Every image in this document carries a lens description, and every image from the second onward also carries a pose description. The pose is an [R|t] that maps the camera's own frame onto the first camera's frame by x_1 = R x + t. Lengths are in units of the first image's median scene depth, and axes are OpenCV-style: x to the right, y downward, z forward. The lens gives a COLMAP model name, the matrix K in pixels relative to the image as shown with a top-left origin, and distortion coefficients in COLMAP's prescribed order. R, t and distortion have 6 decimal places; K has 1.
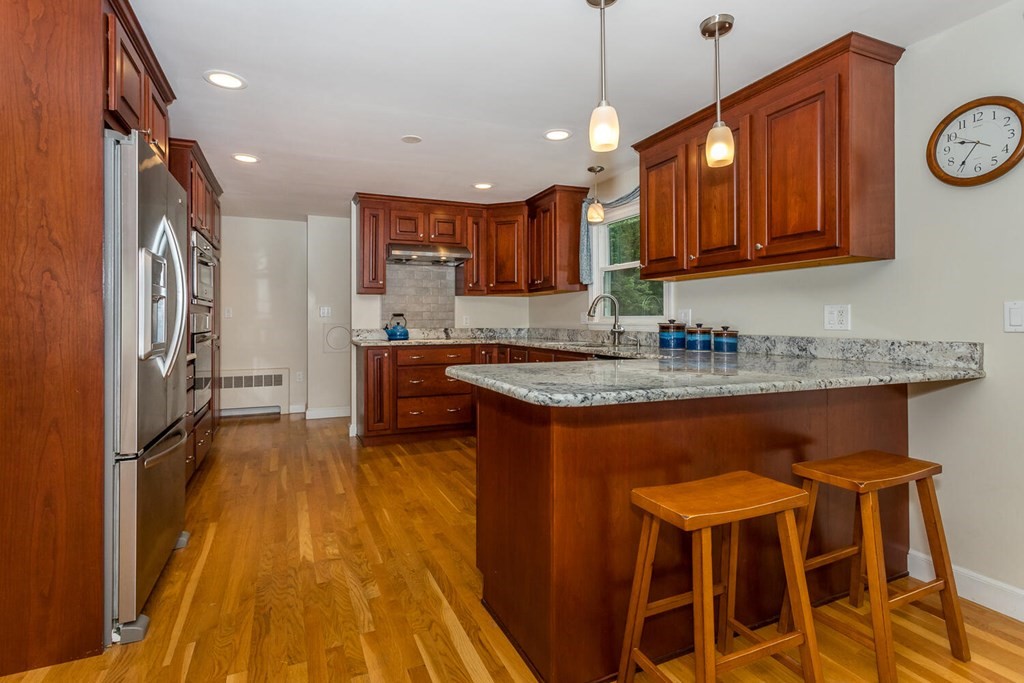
lens RADIAL K [[528.9, 0, 511.7], [0, 528.9, 314.5], [0, 0, 1]] dist [0.016283, -0.000834]
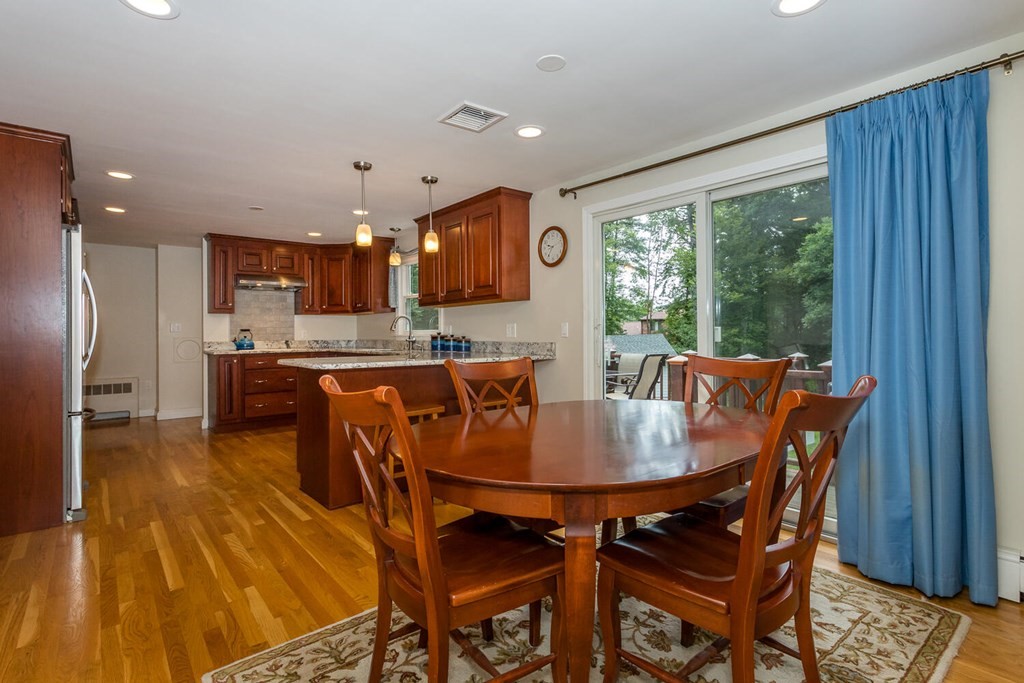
lens RADIAL K [[528.9, 0, 514.2], [0, 528.9, 328.3], [0, 0, 1]] dist [0.016283, -0.000834]
pose [[0.965354, -0.004003, 0.260915, 0.084858], [0.003992, 0.999992, 0.000572, -0.001781], [-0.260915, 0.000490, 0.965362, -0.444654]]
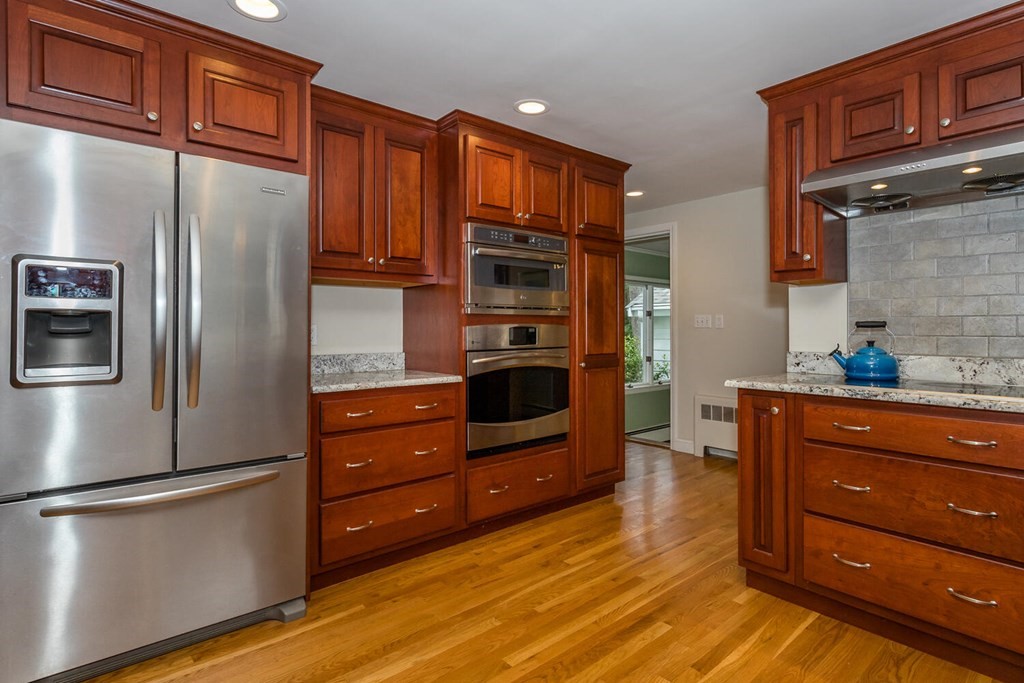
lens RADIAL K [[528.9, 0, 511.4], [0, 528.9, 339.3], [0, 0, 1]] dist [0.016283, -0.000834]
pose [[0.305066, 0.003820, -0.952324, 0.142282], [0.006862, 0.999957, 0.006209, 0.009833], [0.952306, -0.008429, 0.305027, 0.666867]]
